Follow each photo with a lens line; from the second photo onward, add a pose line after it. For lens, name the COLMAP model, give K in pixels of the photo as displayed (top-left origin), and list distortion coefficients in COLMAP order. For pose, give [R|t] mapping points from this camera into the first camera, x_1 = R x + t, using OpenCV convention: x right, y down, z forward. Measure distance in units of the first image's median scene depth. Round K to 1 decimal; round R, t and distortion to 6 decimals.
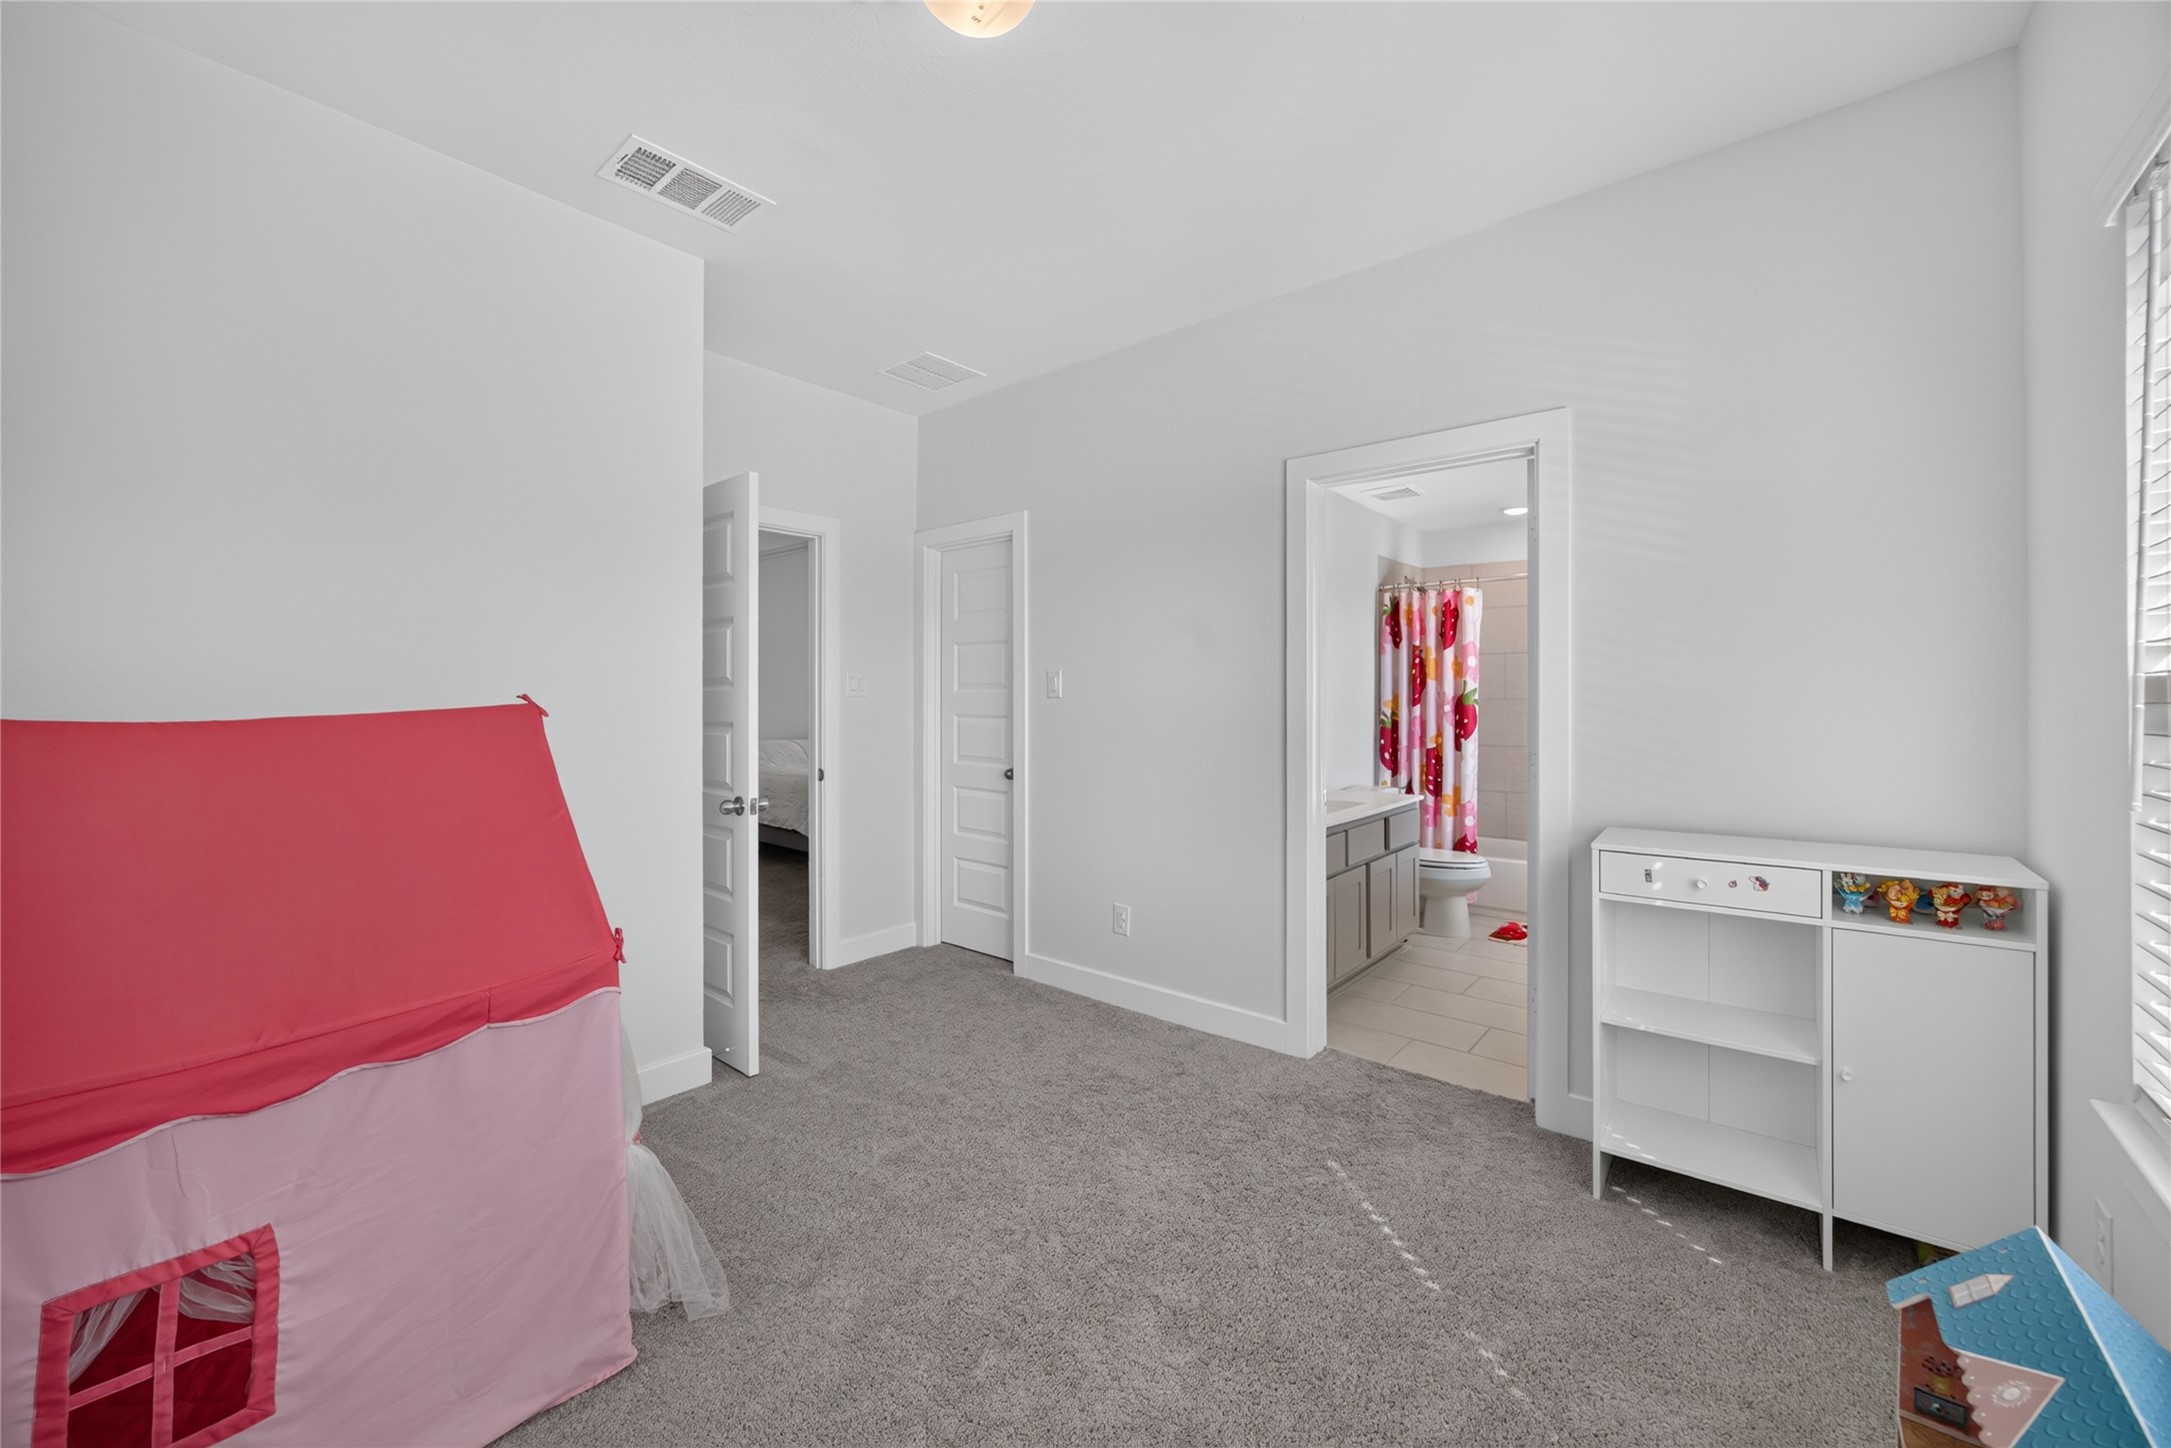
lens RADIAL K [[842.0, 0, 1078.1], [0, 842.0, 716.7], [0, 0, 1]] dist [-0.012164, 0.000460]
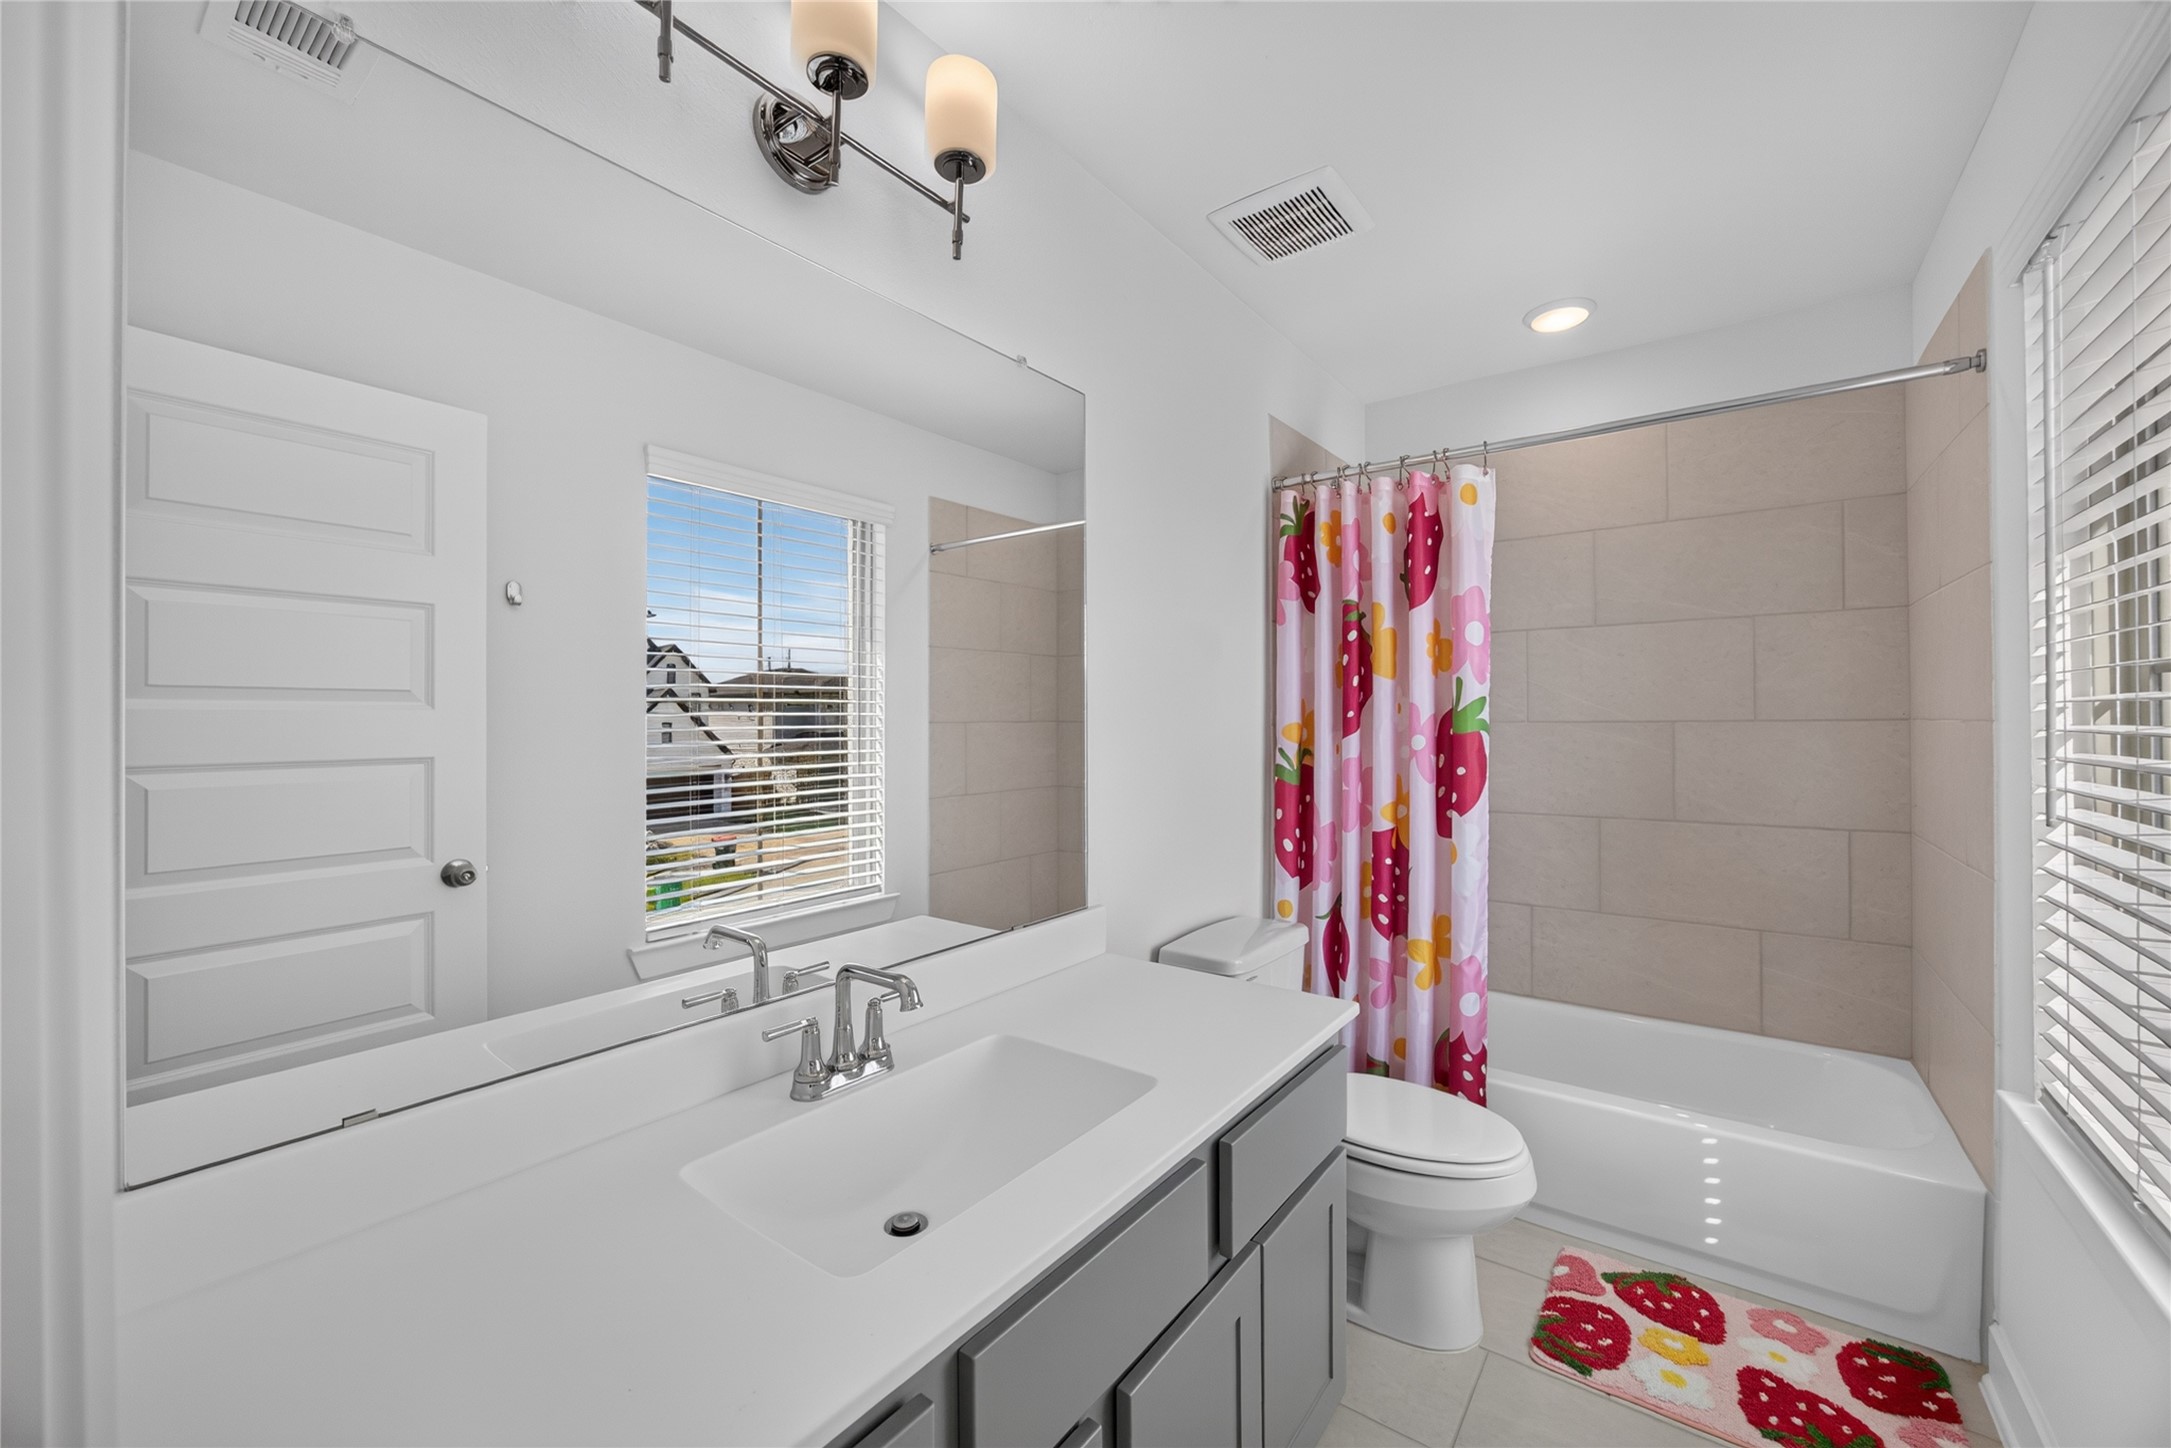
lens RADIAL K [[842.0, 0, 1088.2], [0, 842.0, 725.3], [0, 0, 1]] dist [-0.012164, 0.000460]
pose [[0.998369, 0.006928, 0.056664, 0.236708], [-0.005371, 0.999605, -0.027581, -0.005134], [-0.056833, 0.027232, 0.998012, 0.558692]]
